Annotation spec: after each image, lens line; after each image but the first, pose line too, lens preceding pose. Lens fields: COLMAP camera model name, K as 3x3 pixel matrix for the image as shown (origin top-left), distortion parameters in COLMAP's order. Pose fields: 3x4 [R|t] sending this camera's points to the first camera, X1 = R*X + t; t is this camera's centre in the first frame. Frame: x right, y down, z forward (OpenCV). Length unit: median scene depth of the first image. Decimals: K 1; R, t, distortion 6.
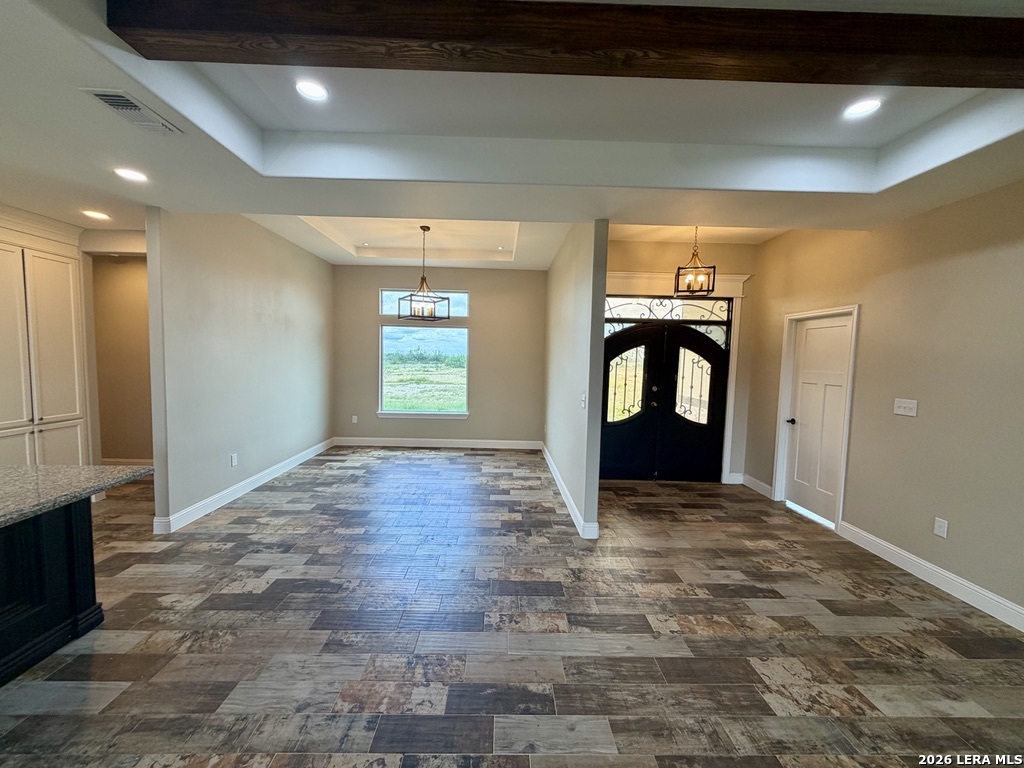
lens RADIAL K [[407.8, 0, 508.2], [0, 407.8, 384.6], [0, 0, 1]] dist [-0.000475, 0.000722]
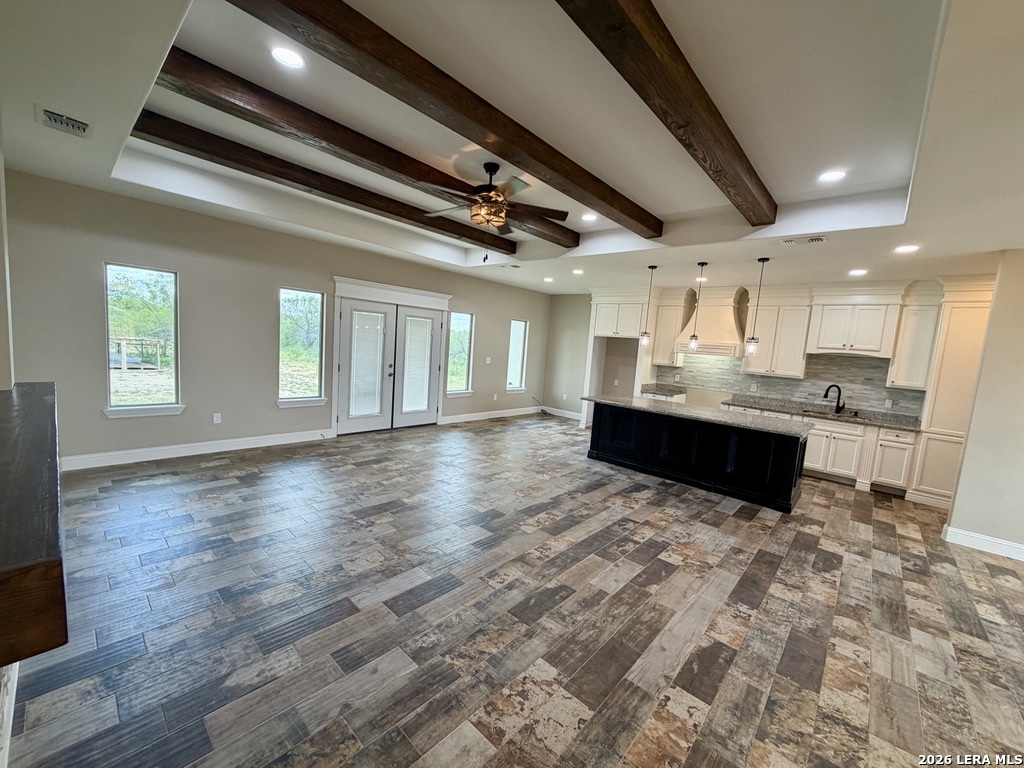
lens RADIAL K [[407.8, 0, 509.7], [0, 407.8, 388.2], [0, 0, 1]] dist [-0.000475, 0.000722]
pose [[-0.679938, 0.006971, -0.733237, 0.837793], [-0.139850, 0.980367, 0.139004, -0.036133], [0.719810, 0.197058, -0.665614, 0.838421]]
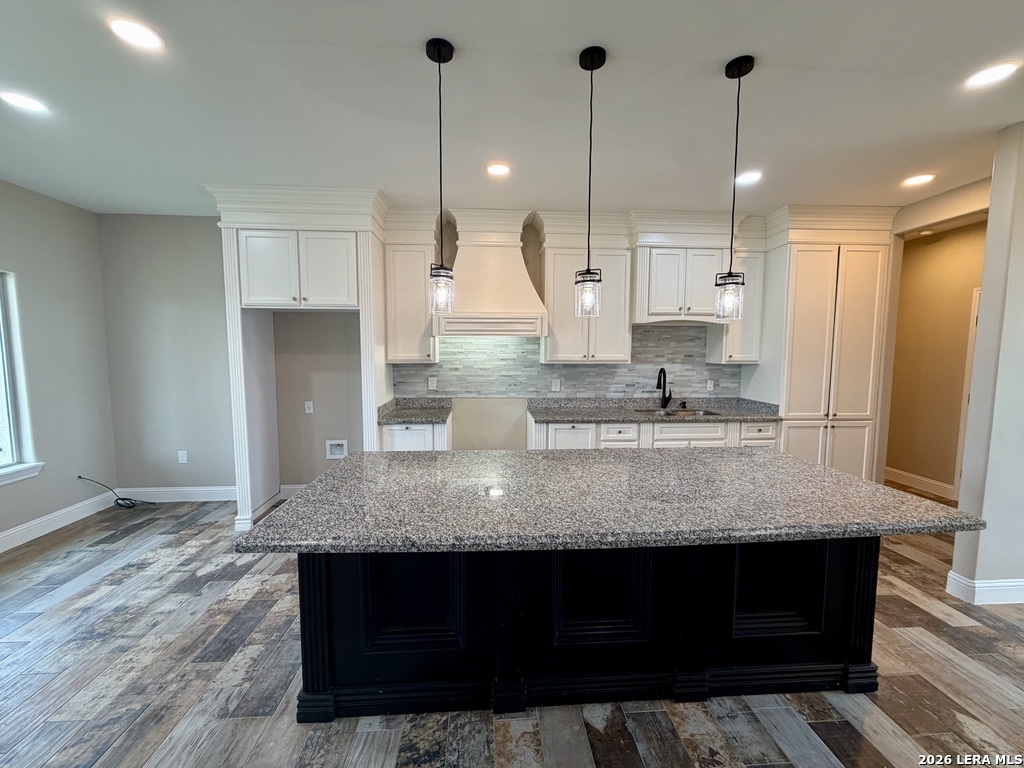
lens RADIAL K [[407.8, 0, 510.0], [0, 407.8, 386.0], [0, 0, 1]] dist [-0.000475, 0.000722]
pose [[0.046267, 0.063981, -0.996878, -0.208821], [-0.069230, 0.995753, 0.060696, 0.009194], [0.996527, 0.066206, 0.050500, 0.167591]]
